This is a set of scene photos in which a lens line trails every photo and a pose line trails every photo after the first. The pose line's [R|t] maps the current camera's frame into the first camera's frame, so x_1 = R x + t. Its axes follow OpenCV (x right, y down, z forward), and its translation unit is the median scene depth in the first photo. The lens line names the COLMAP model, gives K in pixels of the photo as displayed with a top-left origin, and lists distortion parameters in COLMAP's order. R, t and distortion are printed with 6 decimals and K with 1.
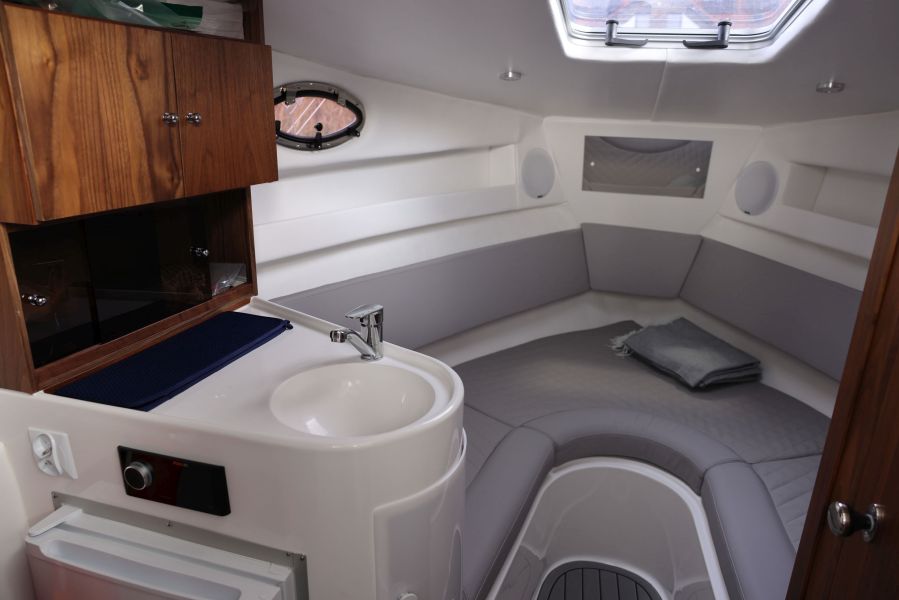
lens RADIAL K [[618.2, 0, 445.5], [0, 618.2, 295.6], [0, 0, 1]] dist [-0.109872, 0.095507]
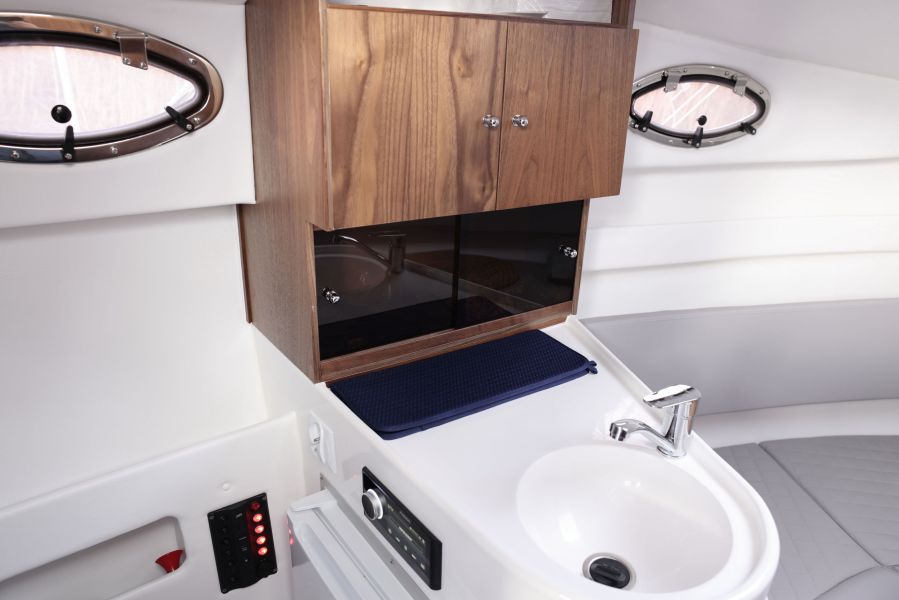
lens RADIAL K [[618.2, 0, 445.5], [0, 618.2, 295.6], [0, 0, 1]] dist [-0.109872, 0.095507]
pose [[0.800506, 0.236263, -0.550791, 0.033339], [-0.194044, 0.971689, 0.134790, -0.166543], [0.567043, -0.001023, 0.823687, 0.257426]]
